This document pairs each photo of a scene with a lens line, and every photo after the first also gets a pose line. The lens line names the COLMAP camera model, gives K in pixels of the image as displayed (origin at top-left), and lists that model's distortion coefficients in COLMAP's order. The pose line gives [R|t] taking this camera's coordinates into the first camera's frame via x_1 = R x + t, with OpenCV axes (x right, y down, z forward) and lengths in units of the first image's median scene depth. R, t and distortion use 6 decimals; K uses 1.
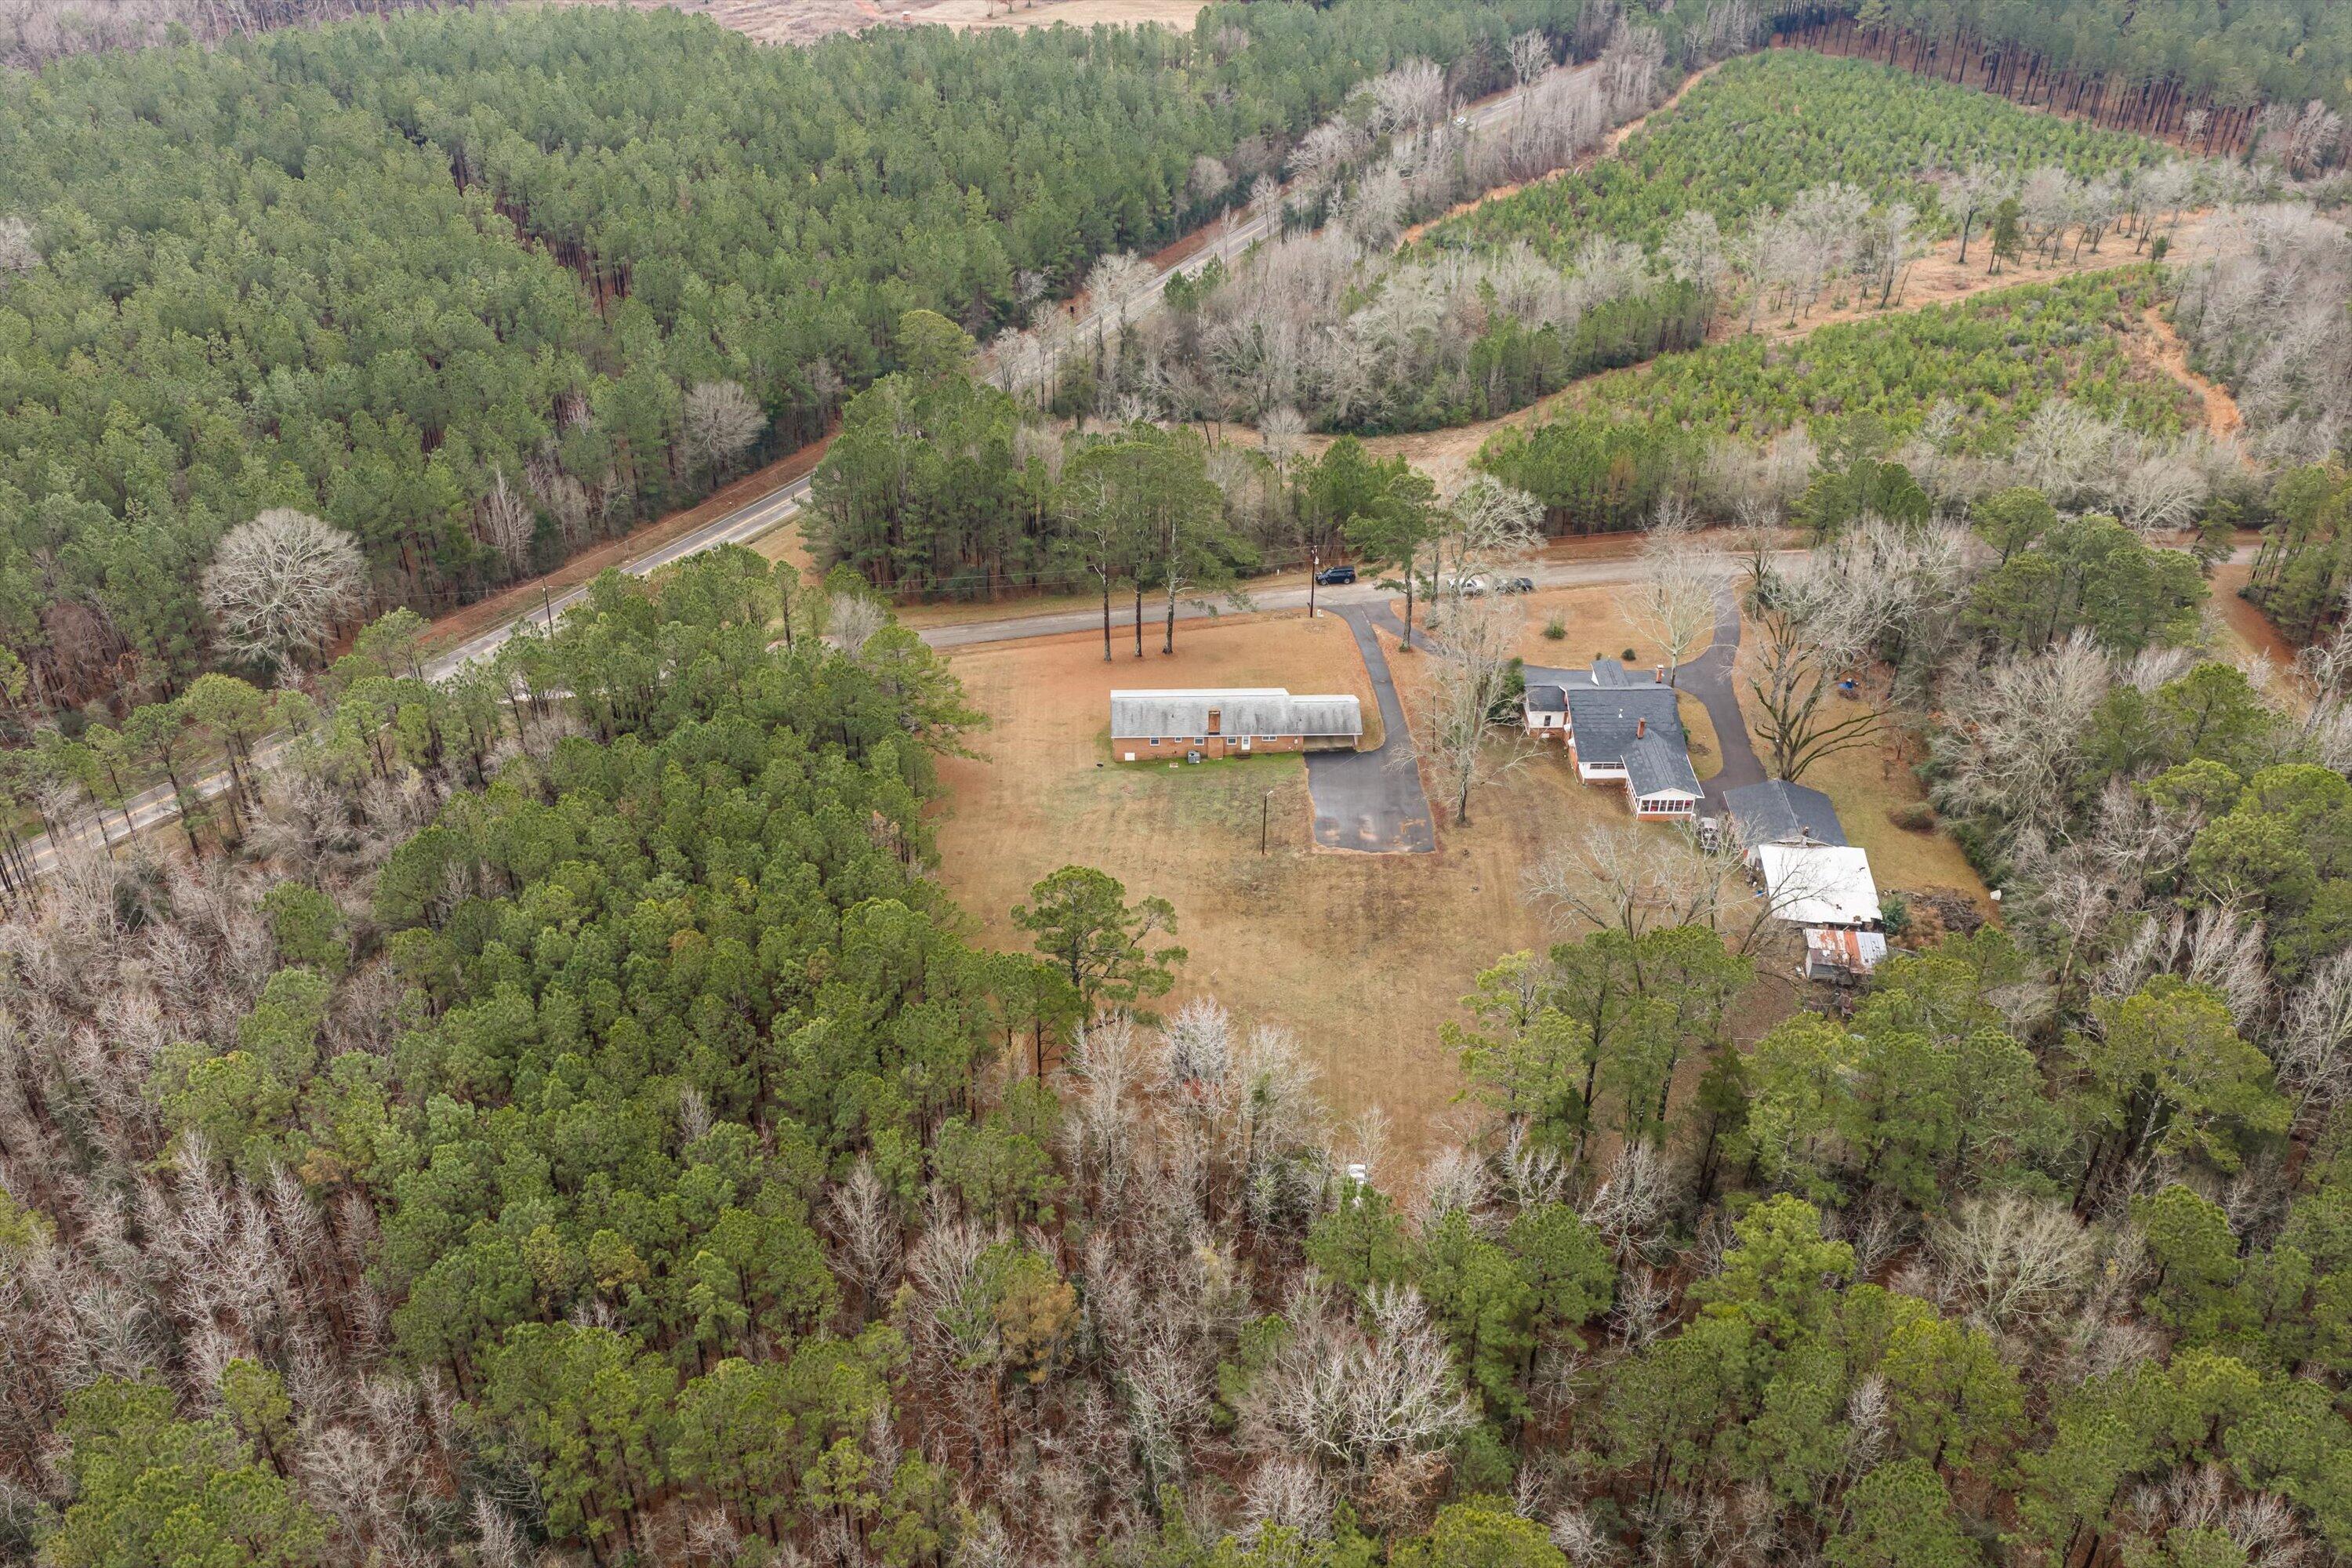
lens RADIAL K [[1950.2, 0, 1183.0], [0, 1950.2, 802.6], [0, 0, 1]] dist [0.026222, -0.046391]
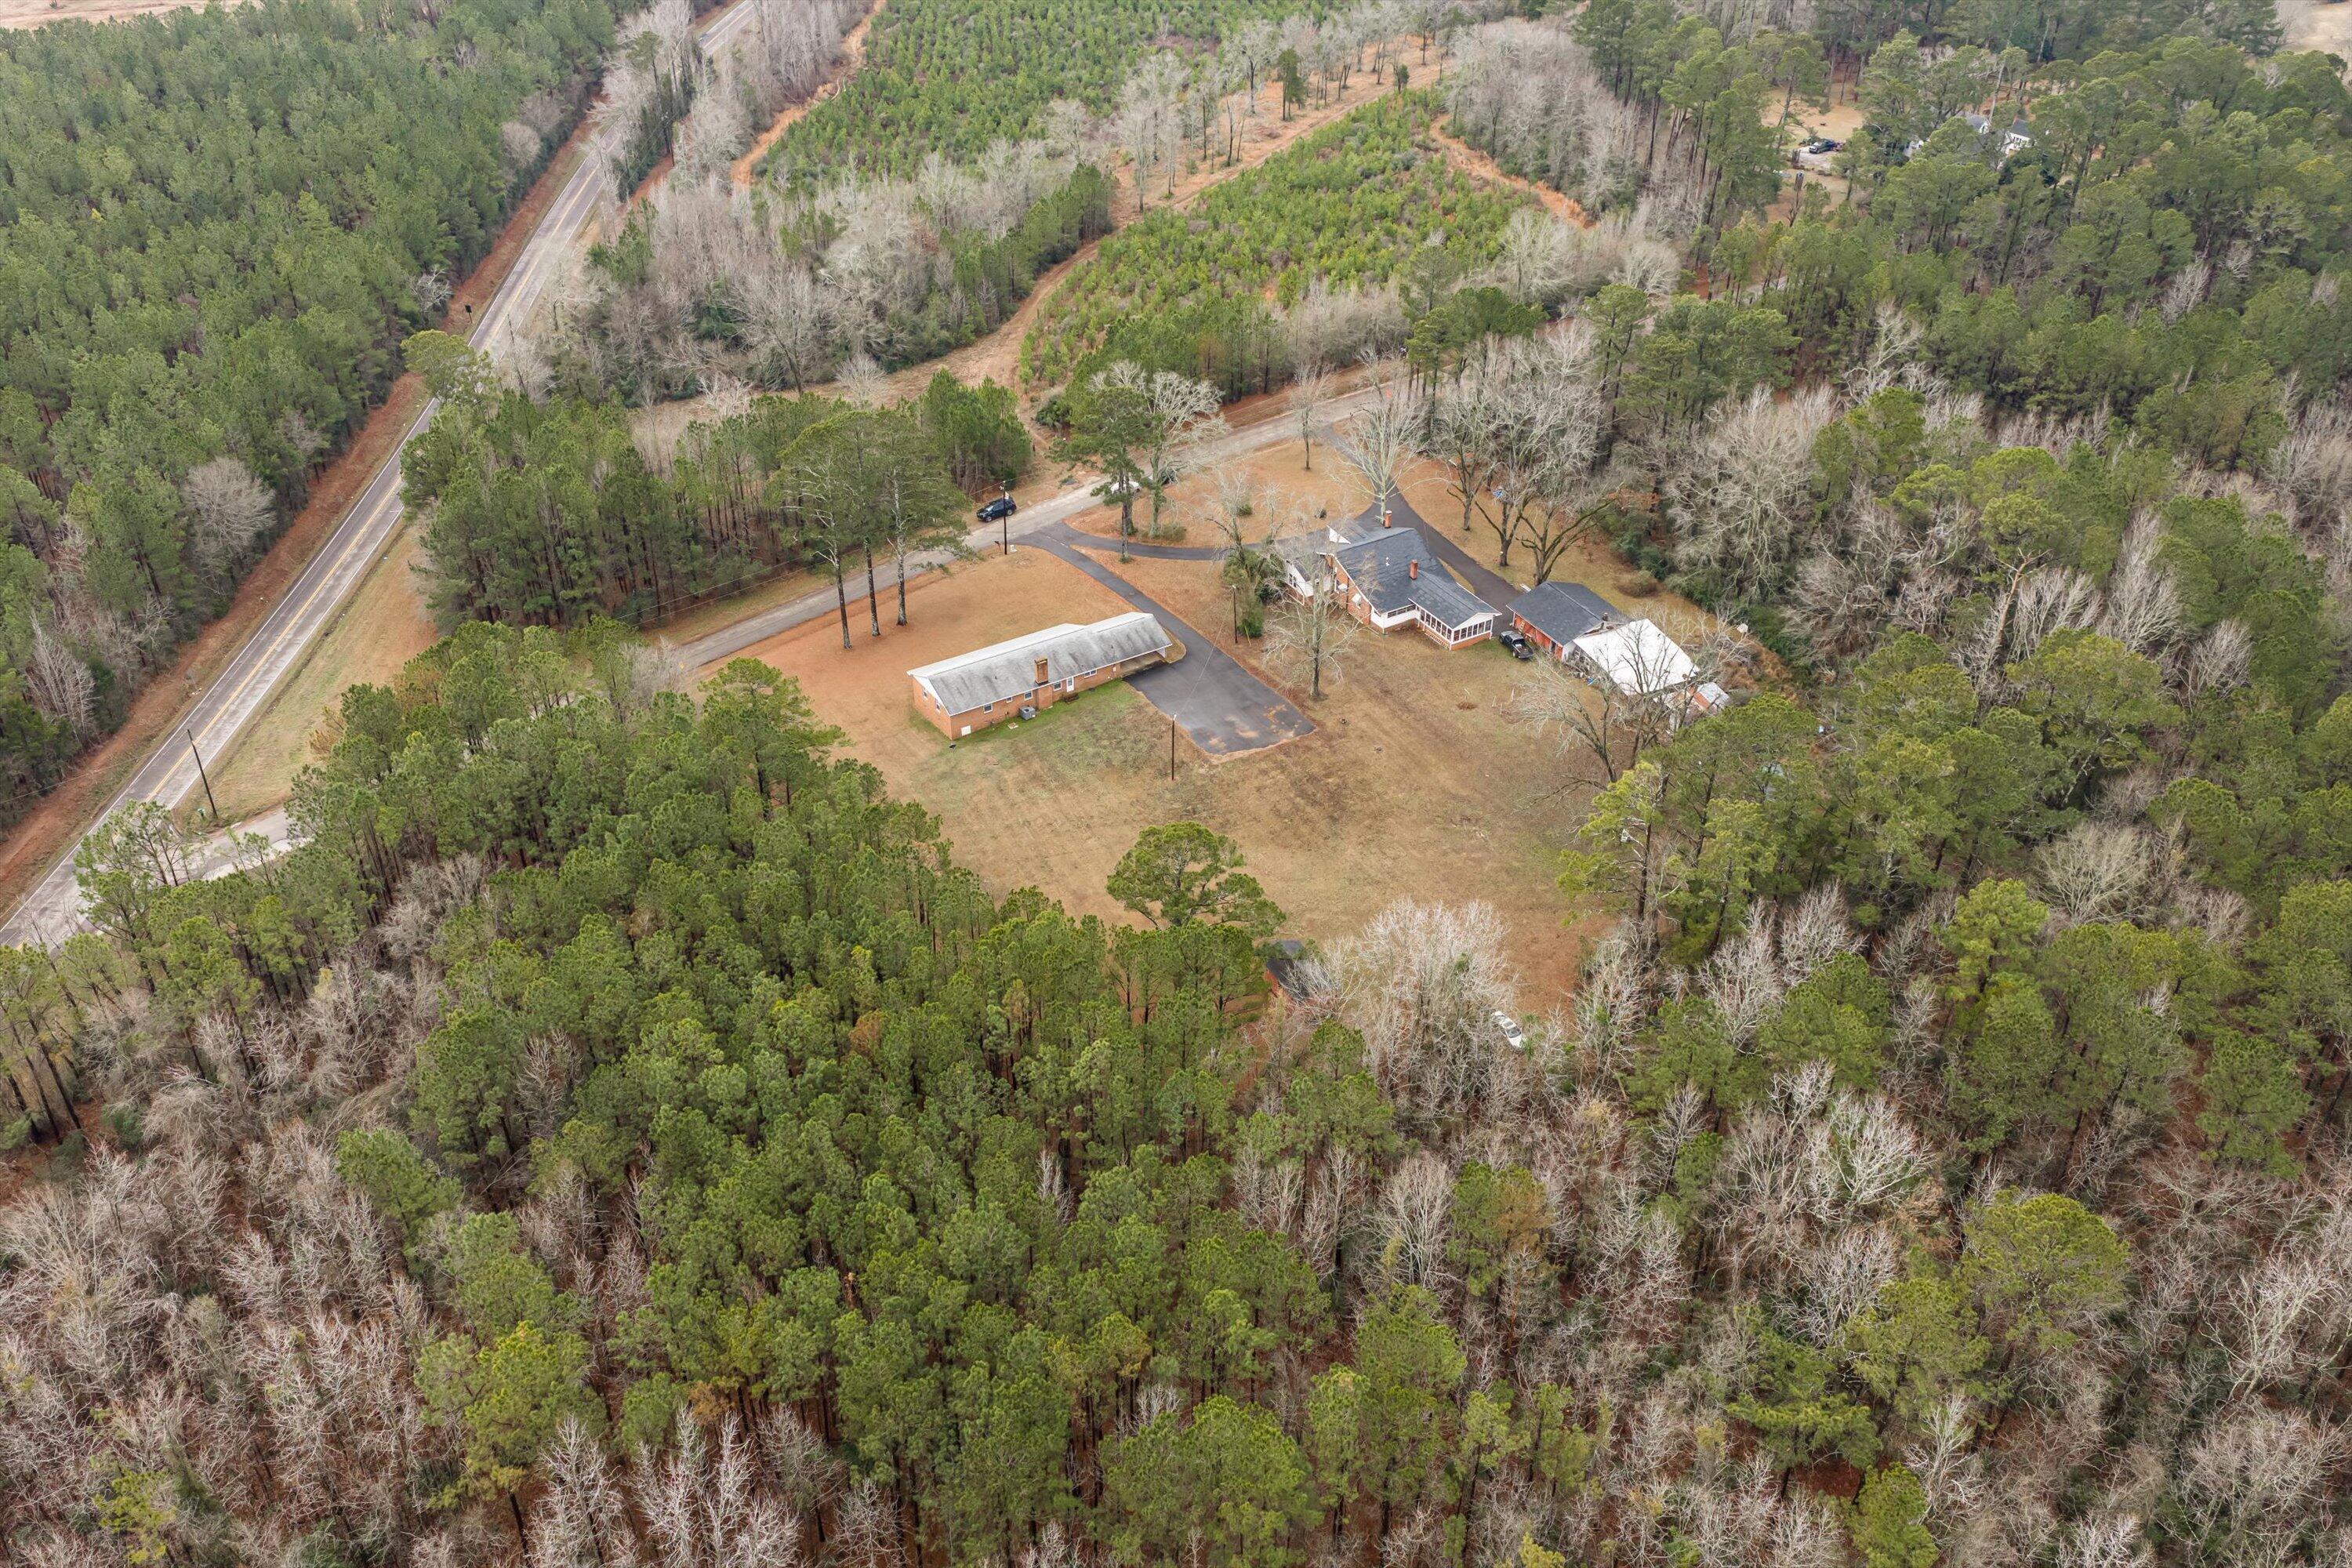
lens RADIAL K [[1950.2, 0, 1186.3], [0, 1950.2, 793.8], [0, 0, 1]] dist [0.026222, -0.046391]
pose [[0.860580, -0.292699, 0.416808, -0.344593], [0.277071, 0.955727, 0.099083, -0.059116], [-0.427356, 0.030216, 0.903578, 0.083839]]
